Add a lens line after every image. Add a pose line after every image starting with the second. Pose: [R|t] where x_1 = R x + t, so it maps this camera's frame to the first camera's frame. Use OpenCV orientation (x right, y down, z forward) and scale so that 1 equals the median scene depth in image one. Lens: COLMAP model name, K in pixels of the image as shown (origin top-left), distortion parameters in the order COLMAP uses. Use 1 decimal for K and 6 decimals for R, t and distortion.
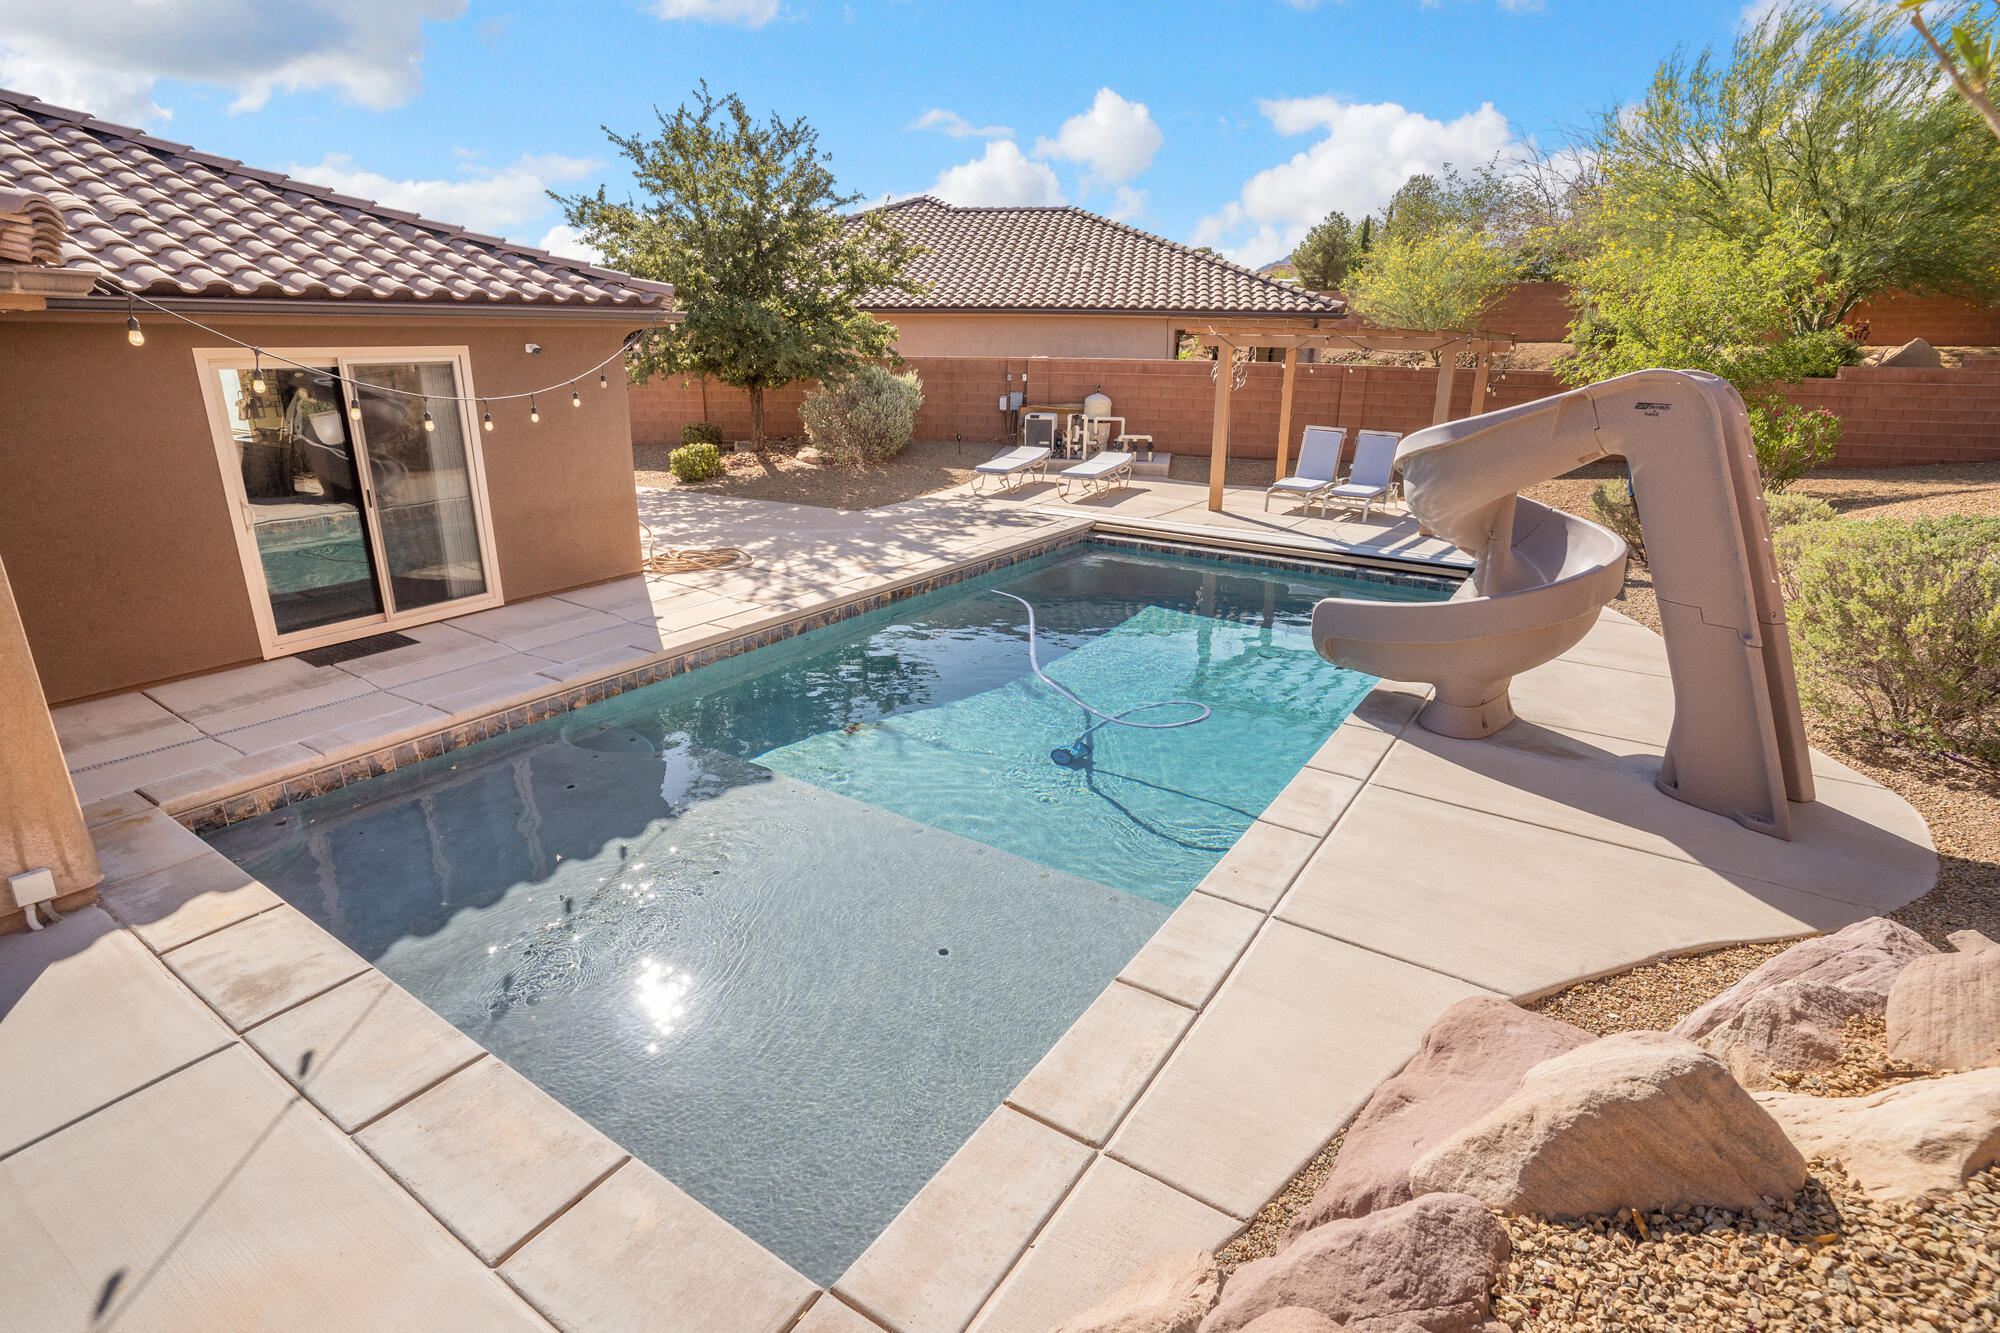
lens RADIAL K [[1005.4, 0, 995.1], [0, 1005.4, 645.7], [0, 0, 1]] dist [-0.076735, 0.037446]
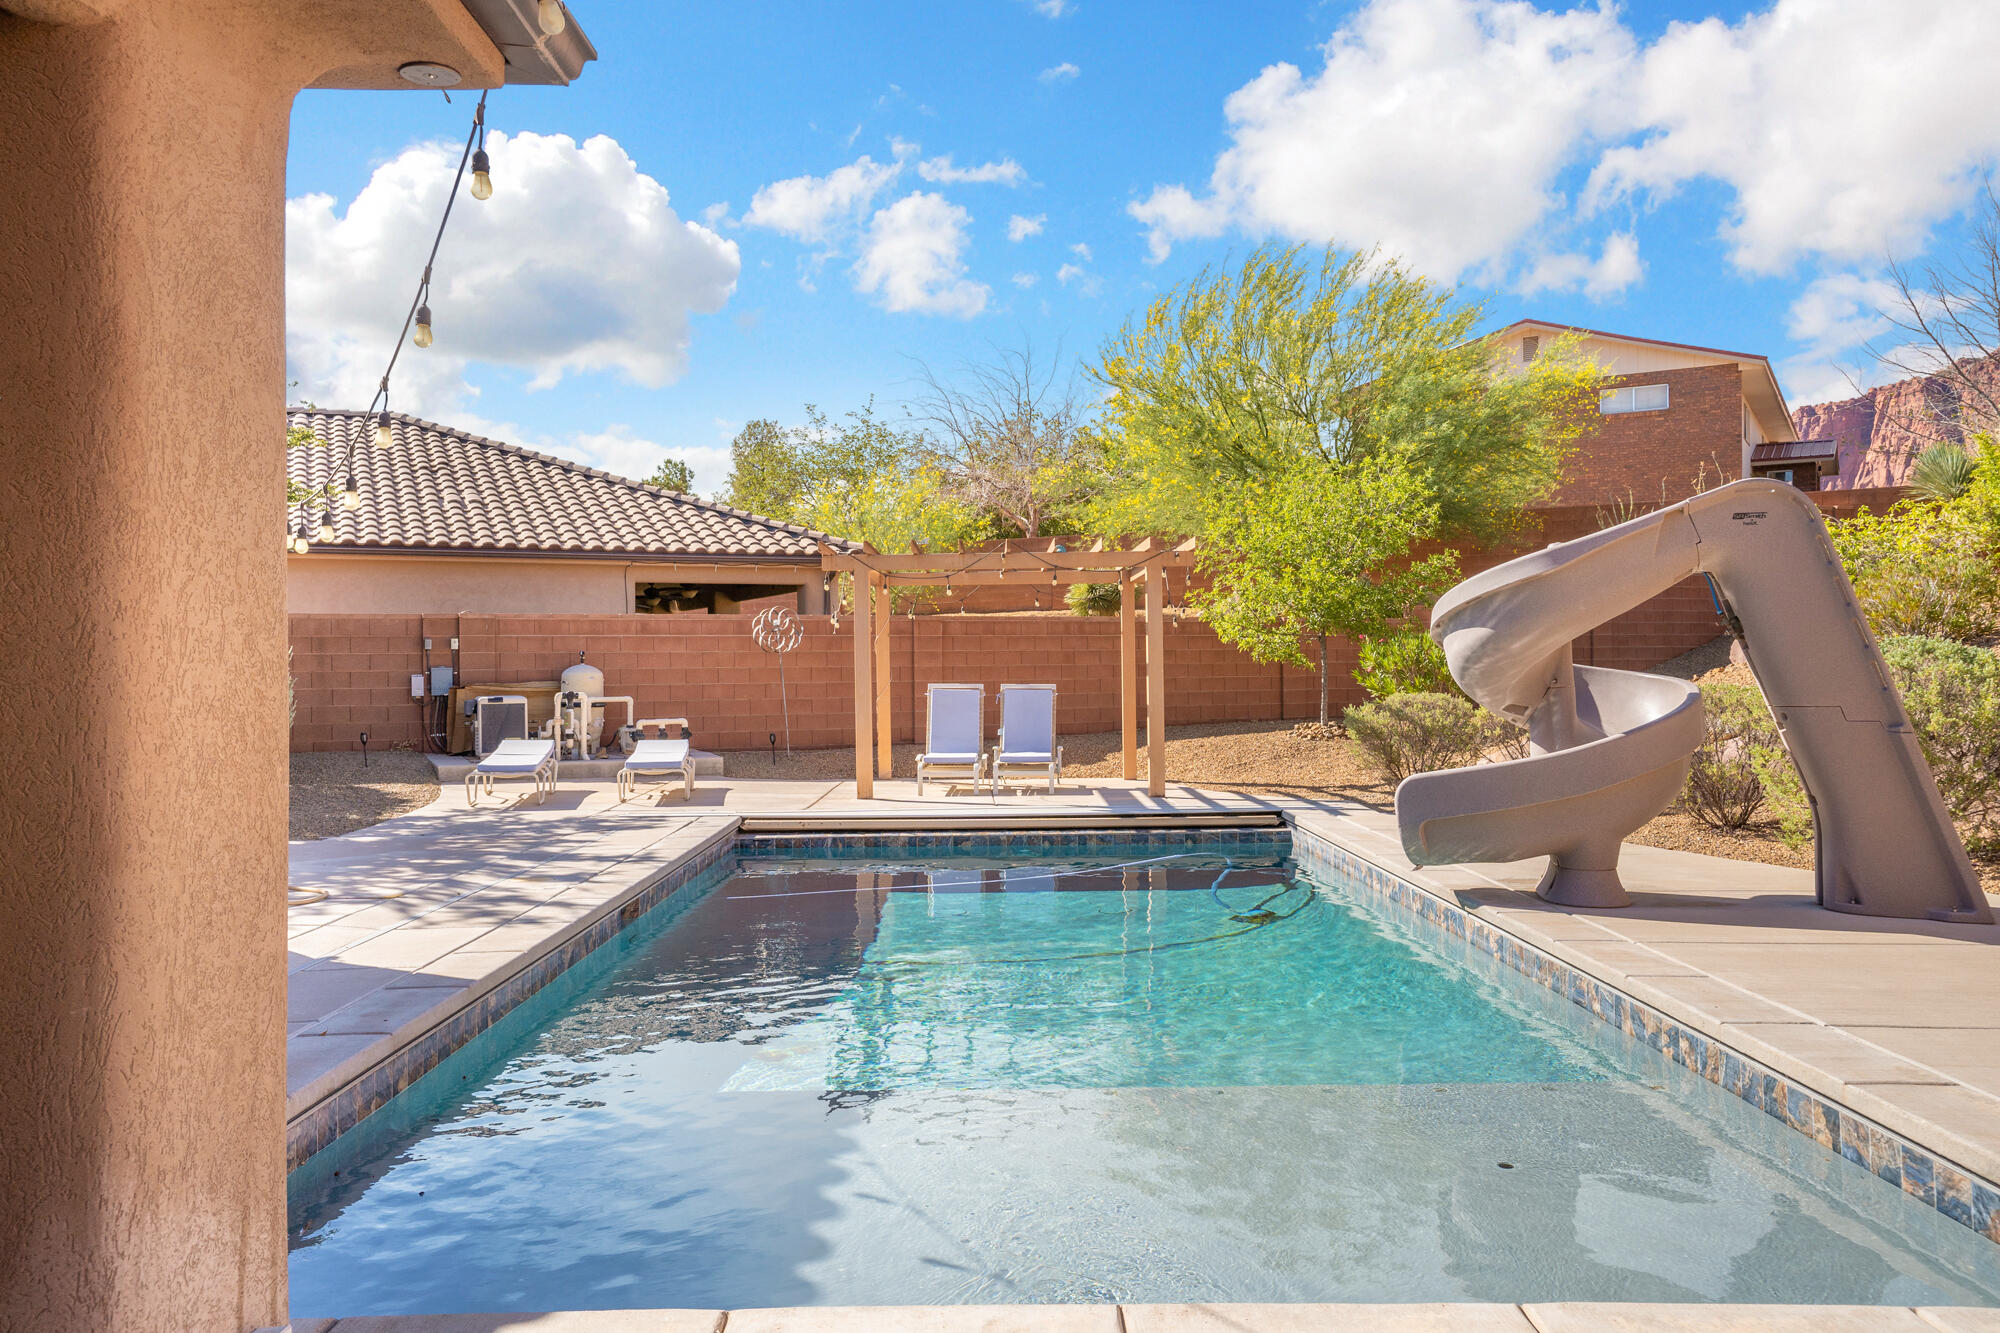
lens RADIAL K [[1552.6, 0, 1000.0], [0, 1552.6, 666.5], [0, 0, 1]] dist [0.039540, 0.003331]
pose [[0.827886, -0.018846, 0.560580, -0.243557], [0.182189, 0.954278, -0.236983, 0.040237], [-0.530483, 0.298326, 0.793467, 0.050171]]
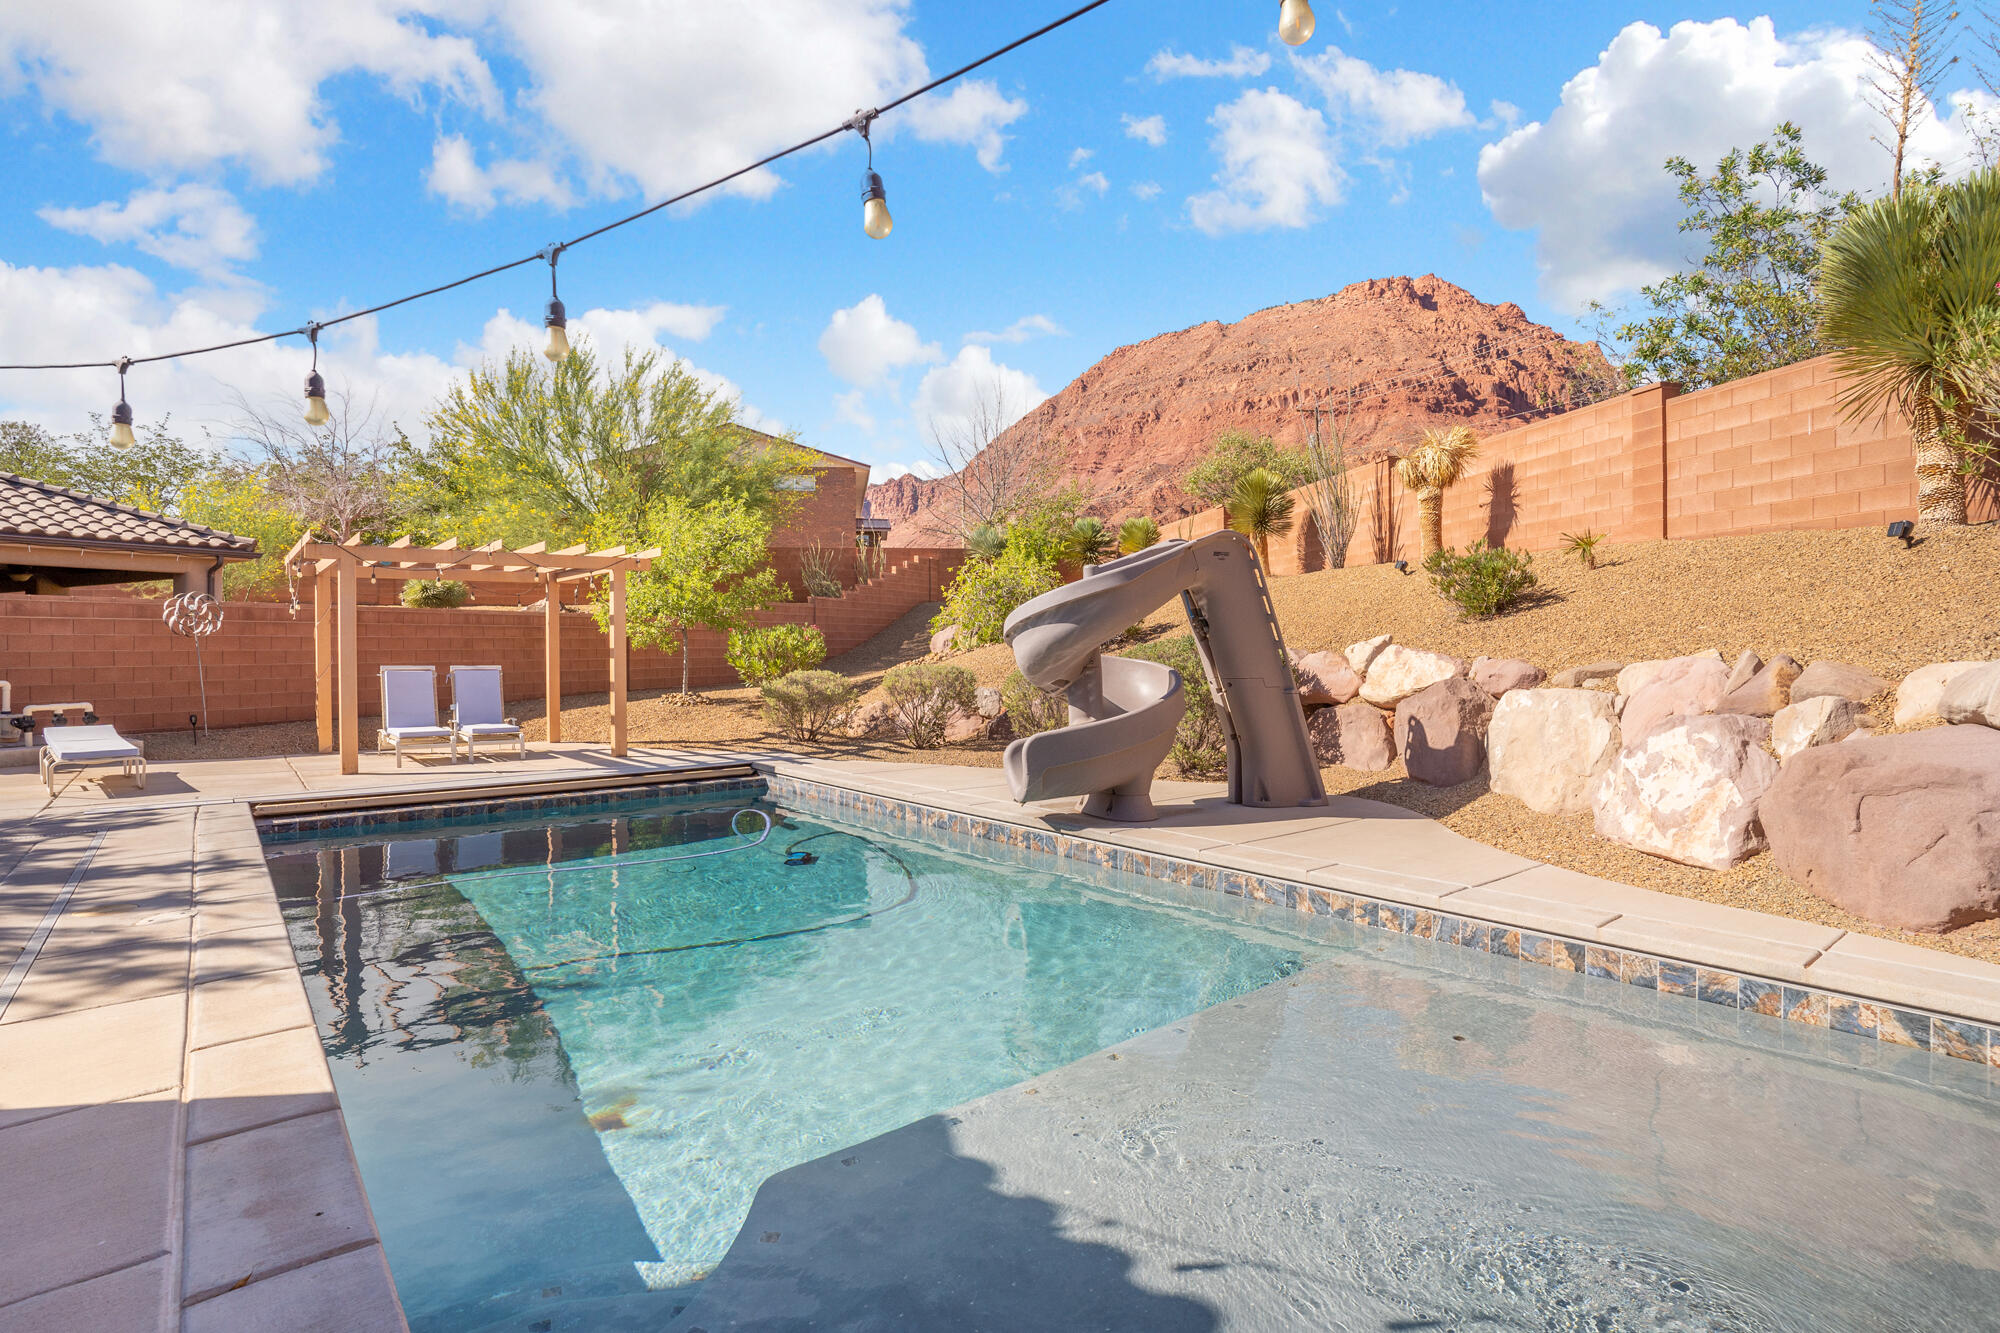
lens RADIAL K [[1005.4, 0, 995.1], [0, 1005.4, 645.7], [0, 0, 1]] dist [-0.076735, 0.037446]
pose [[0.296362, -0.011498, 0.955007, -0.262544], [0.287913, 0.954487, -0.077855, -0.024729], [-0.910646, 0.298032, 0.286184, 0.258172]]
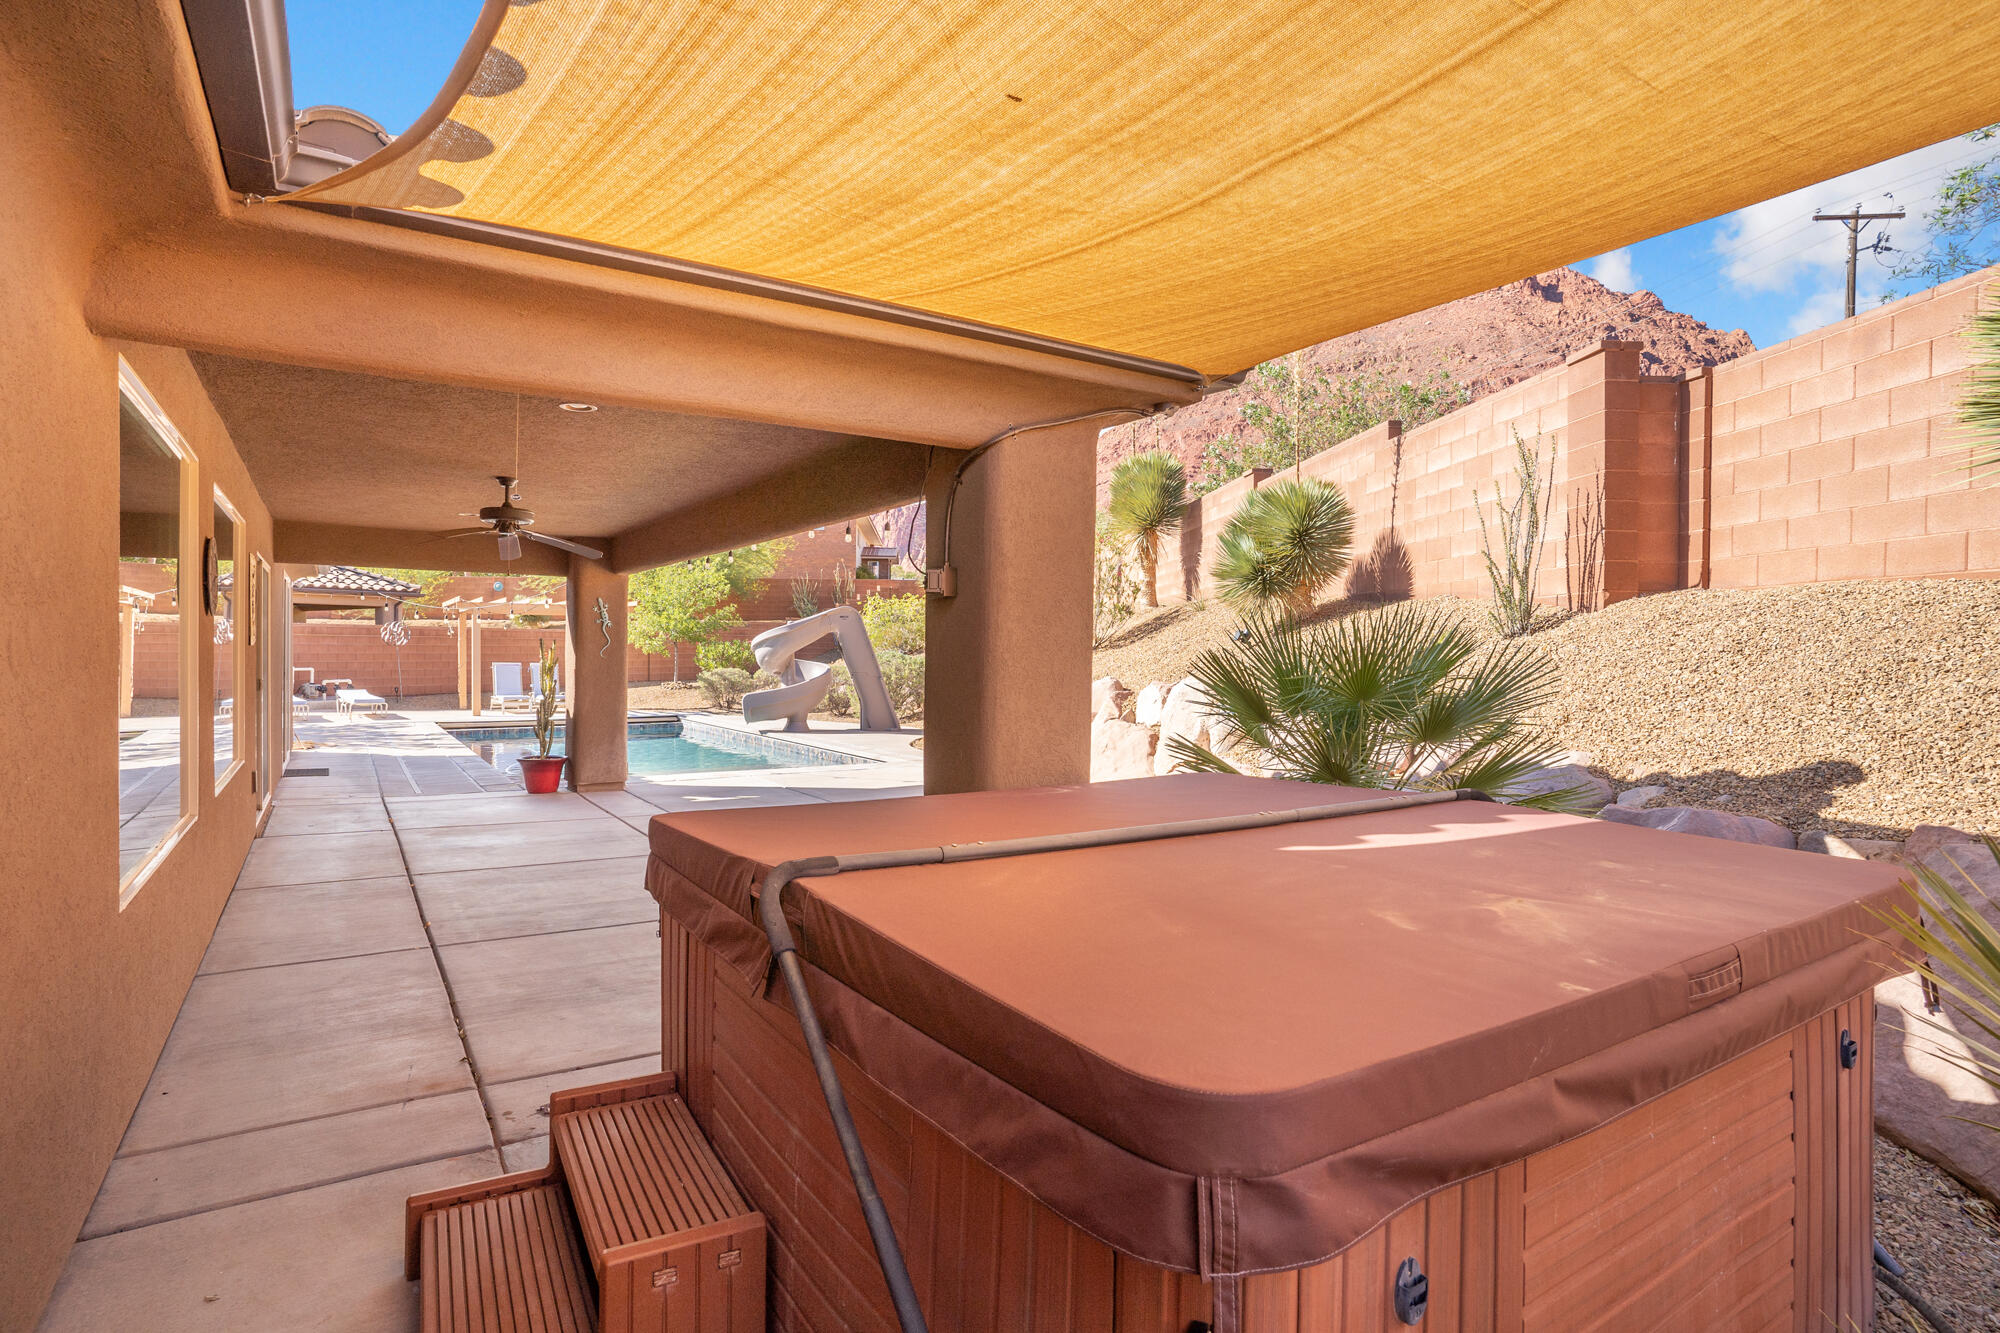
lens RADIAL K [[1013.2, 0, 1005.2], [0, 1013.2, 625.5], [0, 0, 1]] dist [-0.003468, 0.000386]
pose [[0.381397, 0.014312, 0.924300, -0.707829], [0.268282, 0.955132, -0.125492, 0.112299], [-0.884625, 0.295836, 0.360445, -0.237178]]
